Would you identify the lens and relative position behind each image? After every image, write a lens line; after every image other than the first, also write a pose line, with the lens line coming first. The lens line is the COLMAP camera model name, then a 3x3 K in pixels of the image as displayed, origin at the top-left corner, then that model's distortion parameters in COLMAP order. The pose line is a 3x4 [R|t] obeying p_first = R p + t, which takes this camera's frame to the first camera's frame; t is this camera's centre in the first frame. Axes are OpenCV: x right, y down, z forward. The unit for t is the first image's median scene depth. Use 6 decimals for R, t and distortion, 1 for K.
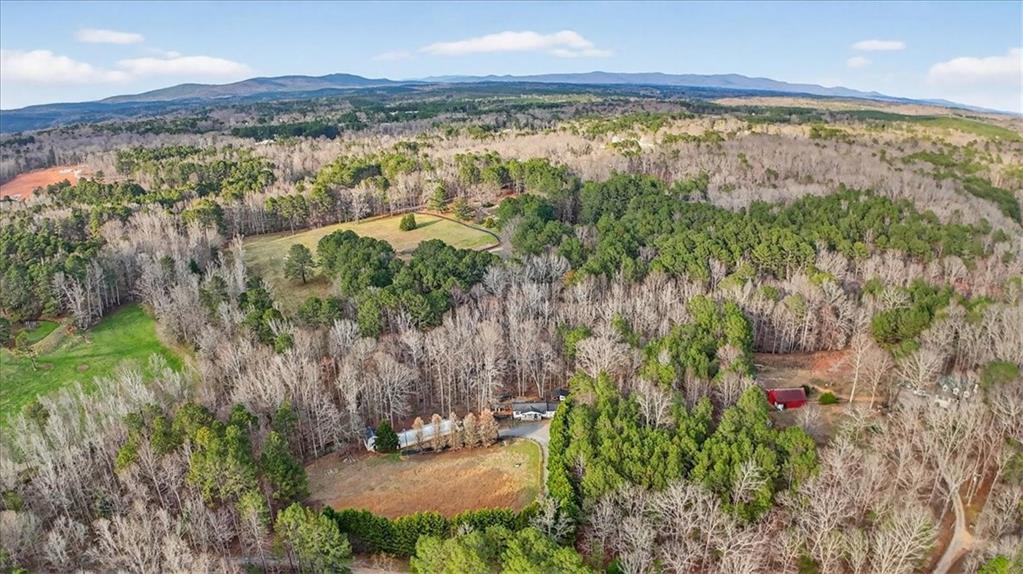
lens RADIAL K [[621.3, 0, 511.5], [0, 621.3, 287.0], [0, 0, 1]] dist [-0.166284, 0.004293]
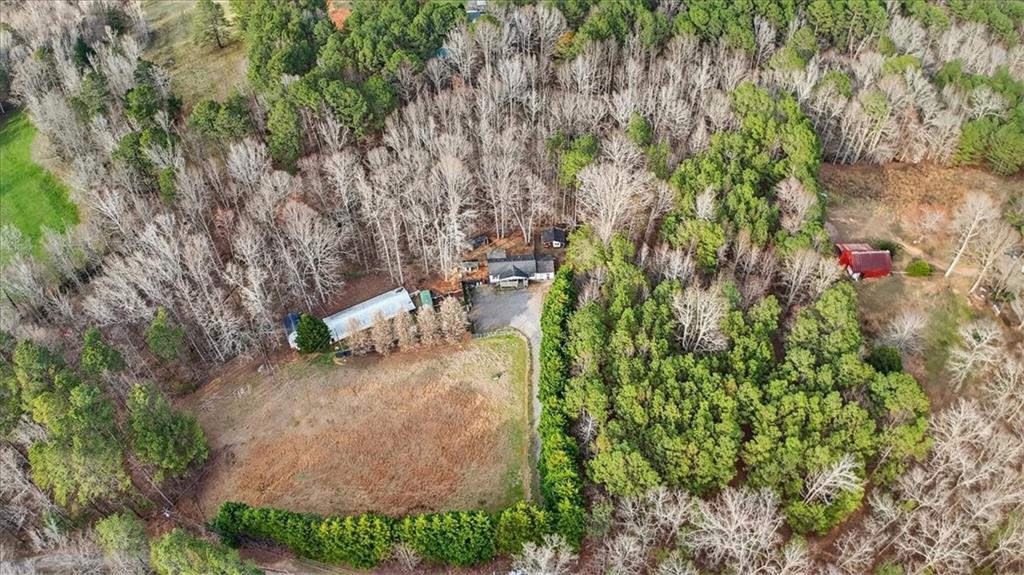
lens RADIAL K [[621.9, 0, 512.0], [0, 621.9, 287.5], [0, 0, 1]] dist [-0.166284, 0.004293]
pose [[0.999391, -0.028223, 0.020533, 0.013288], [0.015708, 0.889068, 0.457505, -0.105934], [-0.031167, -0.456904, 0.888970, 0.322286]]
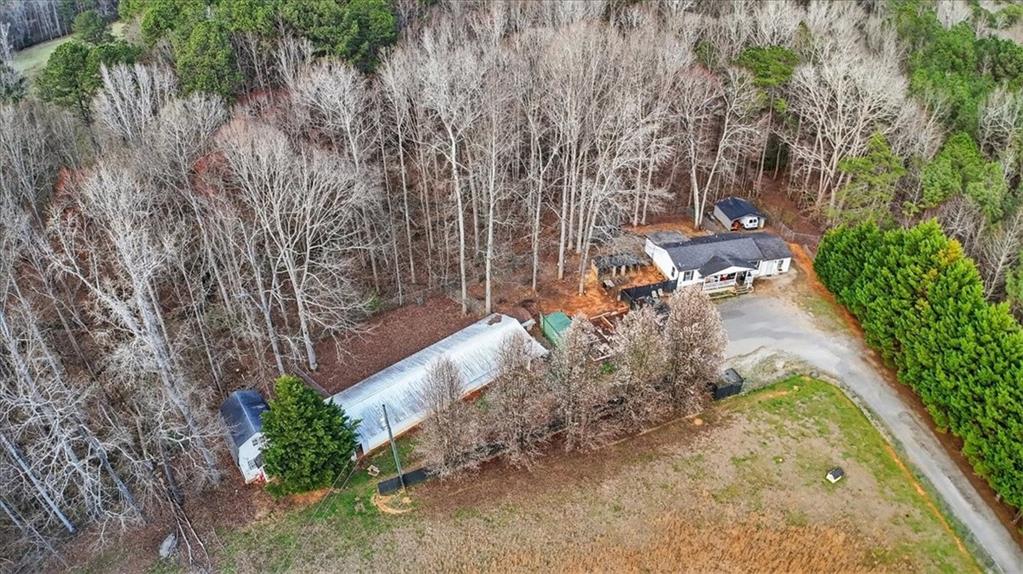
lens RADIAL K [[621.3, 0, 511.5], [0, 621.3, 287.0], [0, 0, 1]] dist [-0.166284, 0.004293]
pose [[0.978577, -0.110238, 0.173883, -0.133561], [0.058838, 0.959092, 0.276912, 0.102581], [-0.197296, -0.260749, 0.945031, 0.641669]]
